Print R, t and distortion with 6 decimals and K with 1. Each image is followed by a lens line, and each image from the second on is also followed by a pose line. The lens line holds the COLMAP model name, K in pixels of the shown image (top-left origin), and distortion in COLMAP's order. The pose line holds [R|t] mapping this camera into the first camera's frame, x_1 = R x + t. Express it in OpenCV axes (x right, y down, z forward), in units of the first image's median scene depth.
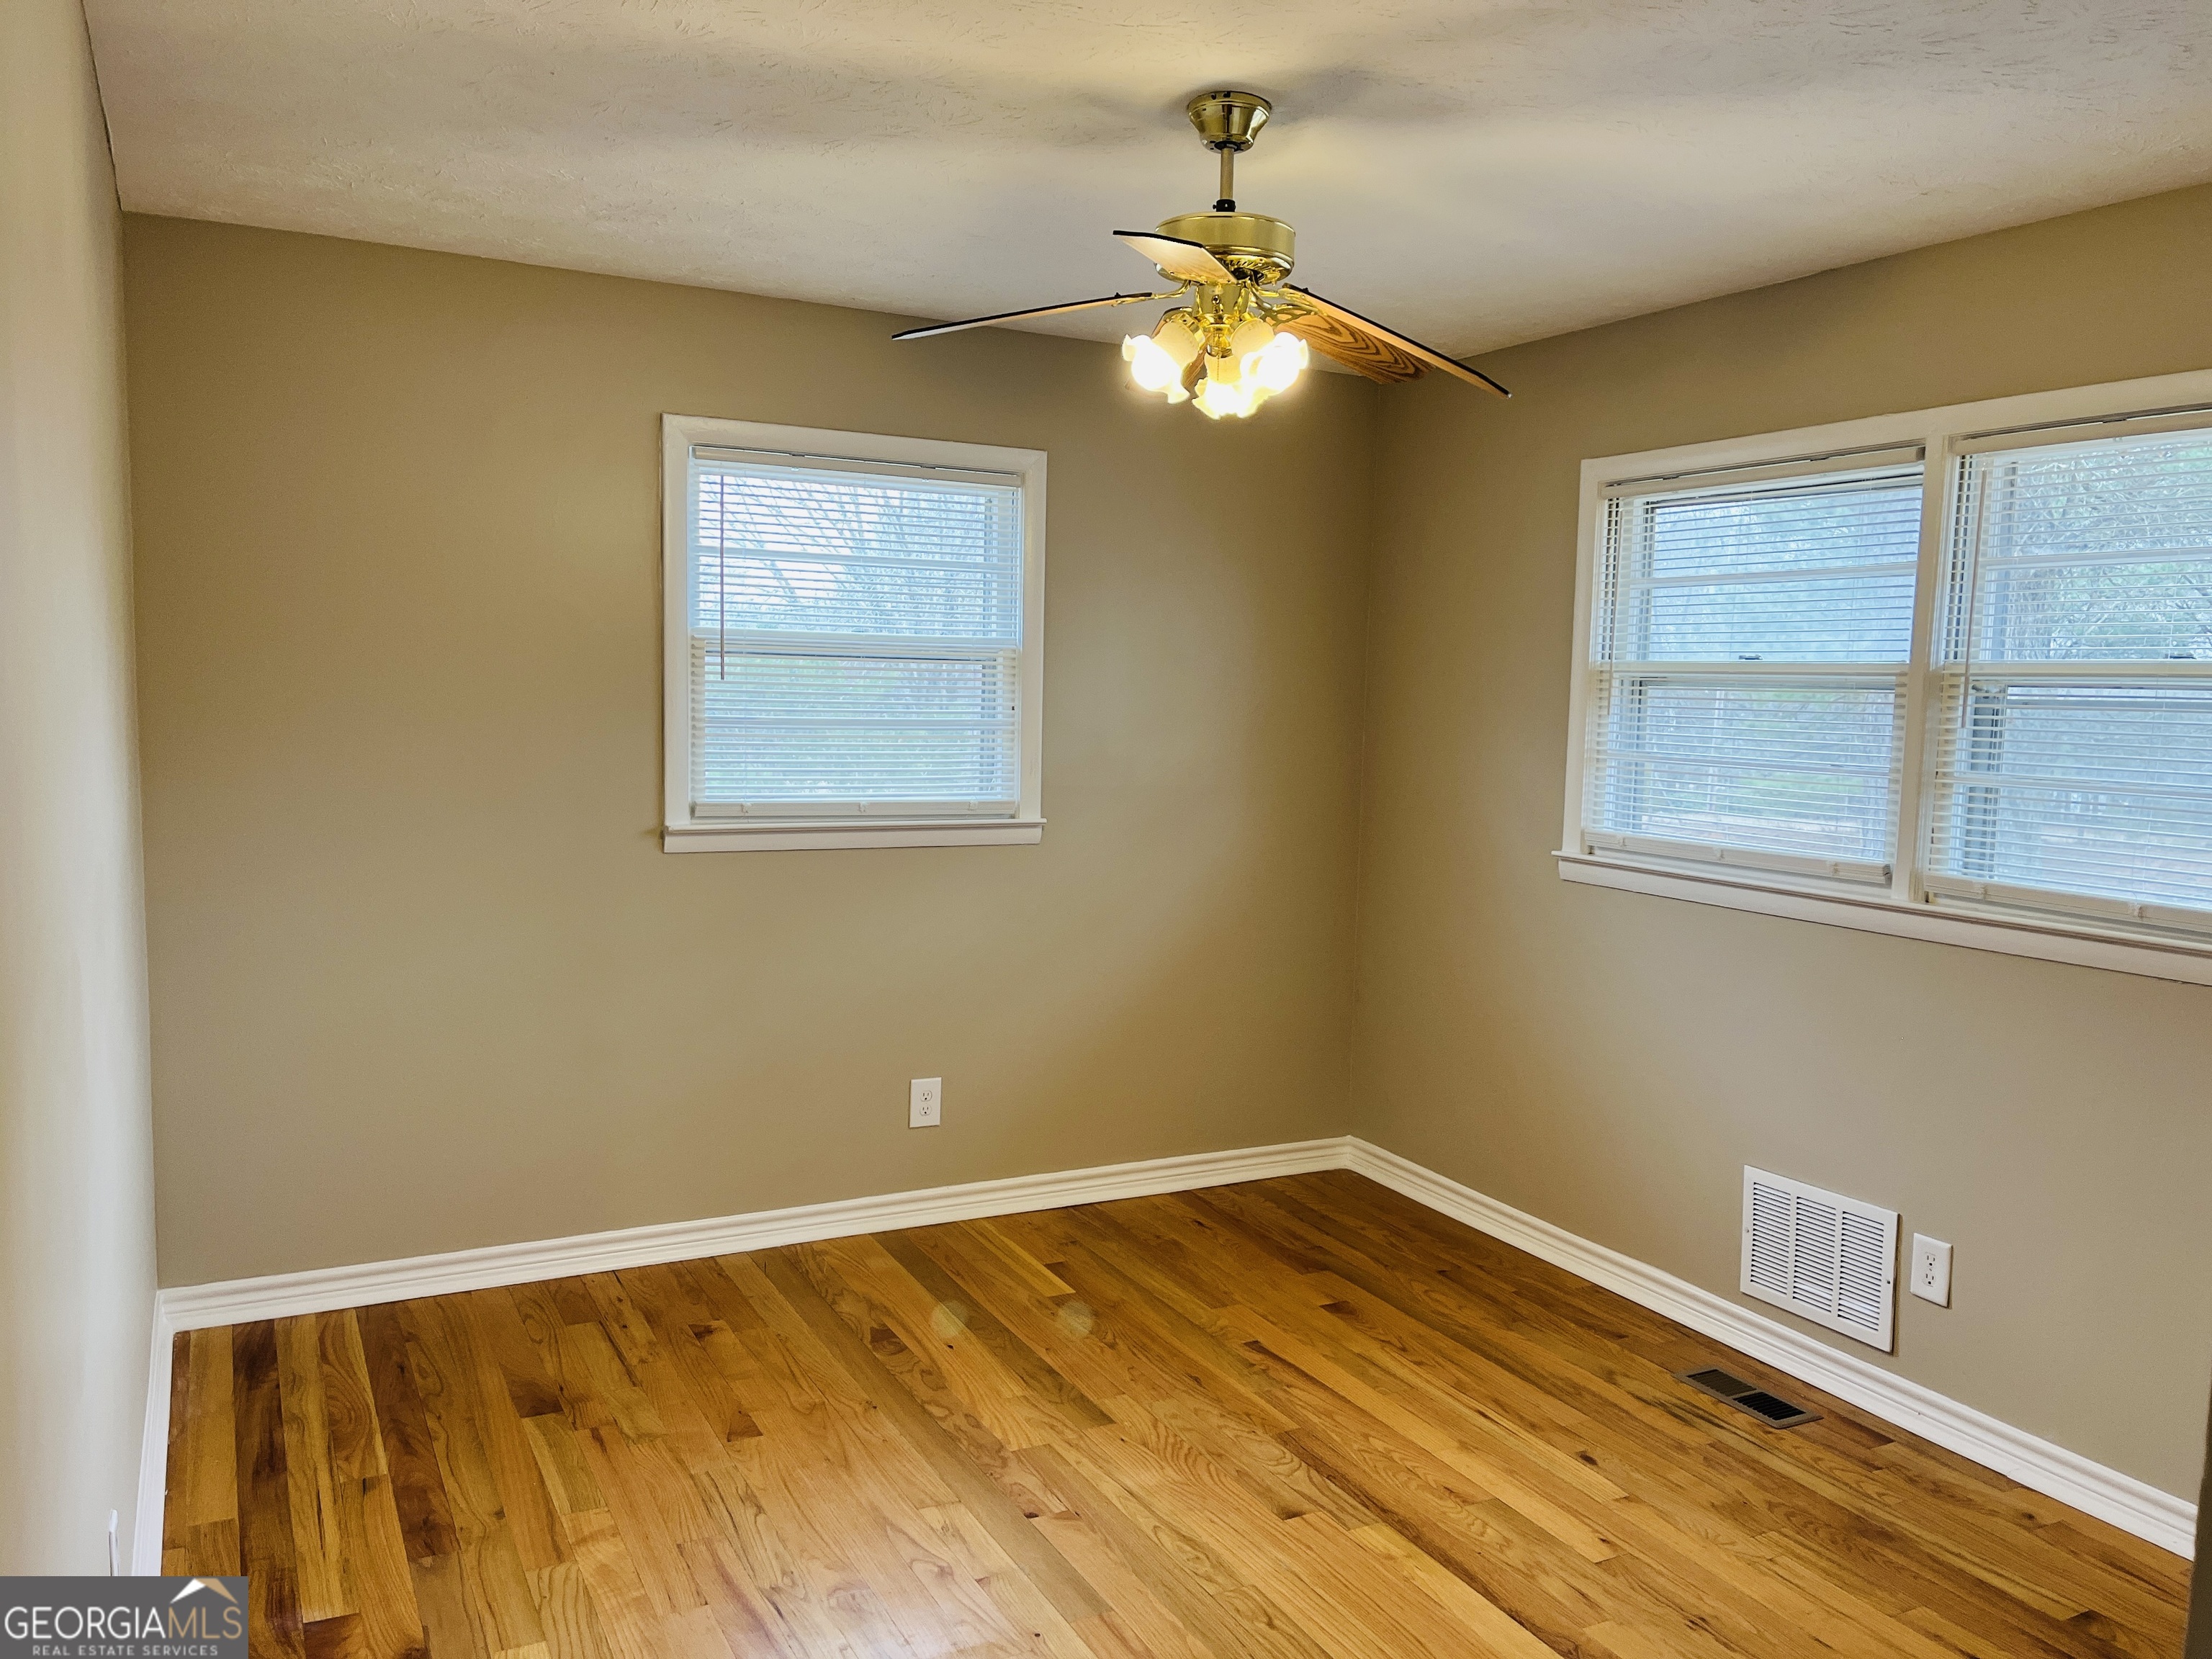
lens RADIAL K [[1693.5, 0, 1106.0], [0, 1693.5, 829.5], [0, 0, 1]] dist [0.064847, -0.065747]
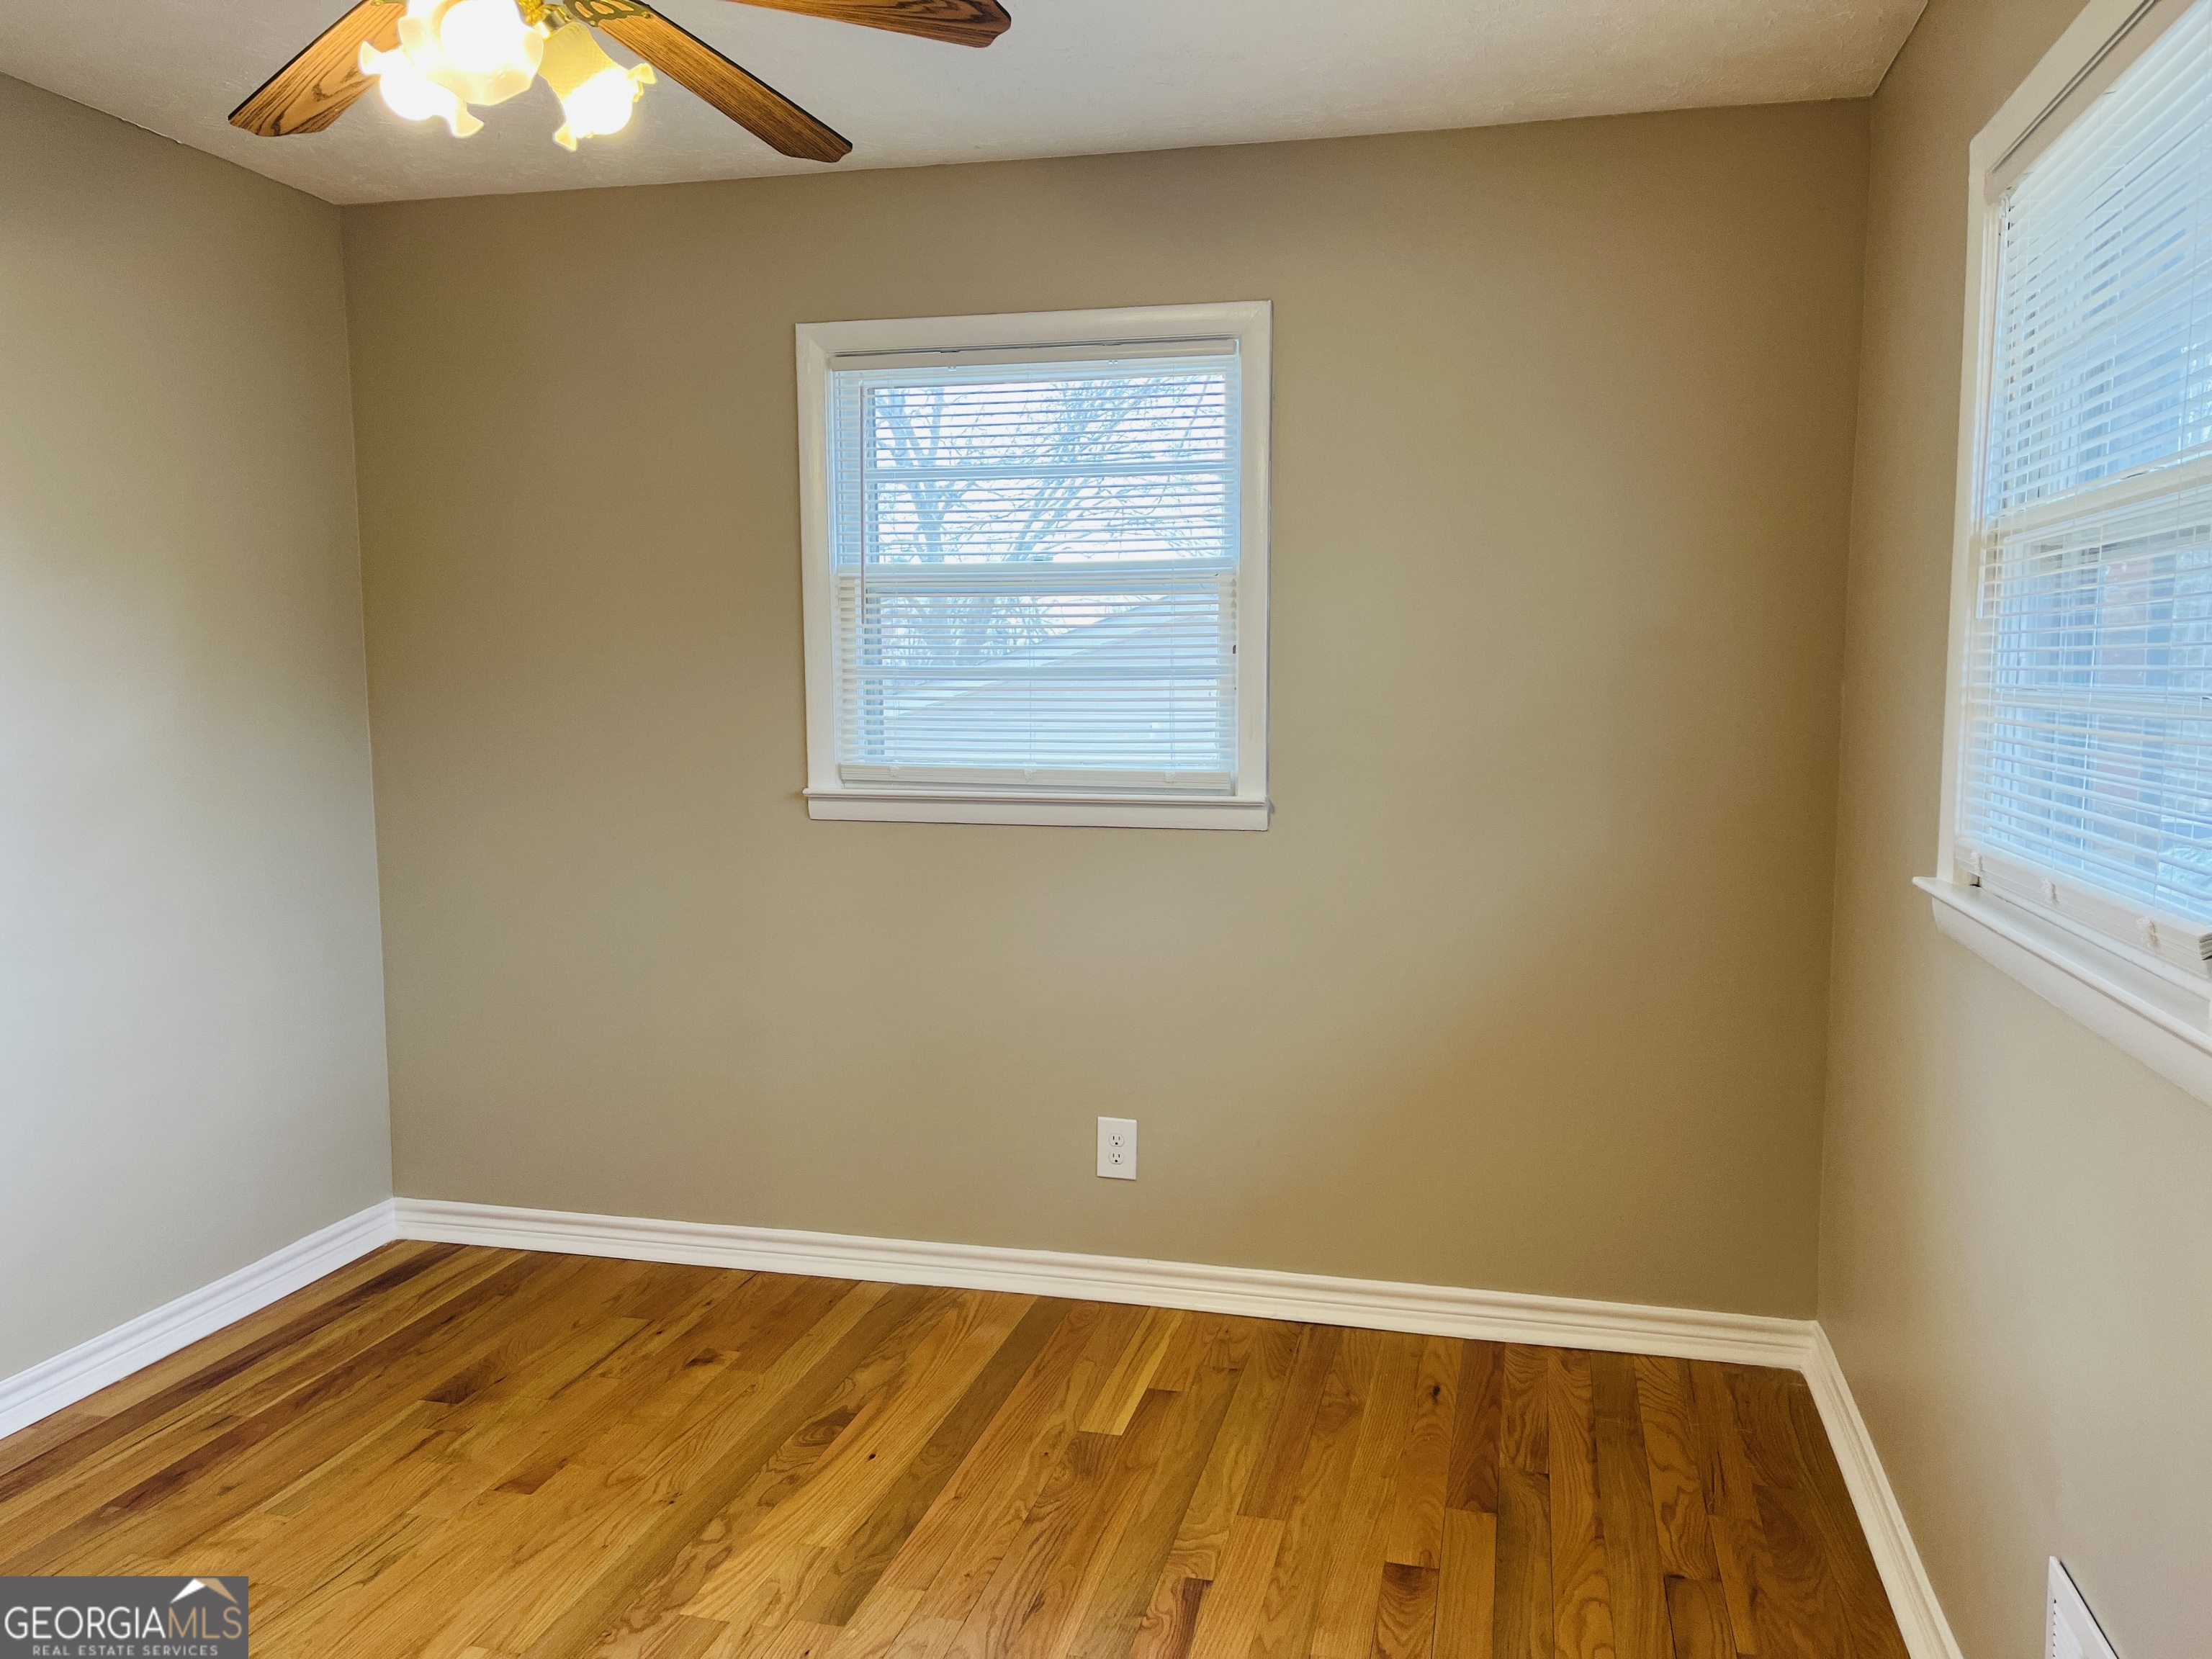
lens RADIAL K [[1693.5, 0, 1106.0], [0, 1693.5, 829.5], [0, 0, 1]] dist [0.064847, -0.065747]
pose [[0.744819, 0.039543, -0.666093, 0.455474], [-0.039591, 0.999103, 0.015041, -0.000416], [0.666091, 0.015168, 0.745717, 0.439355]]
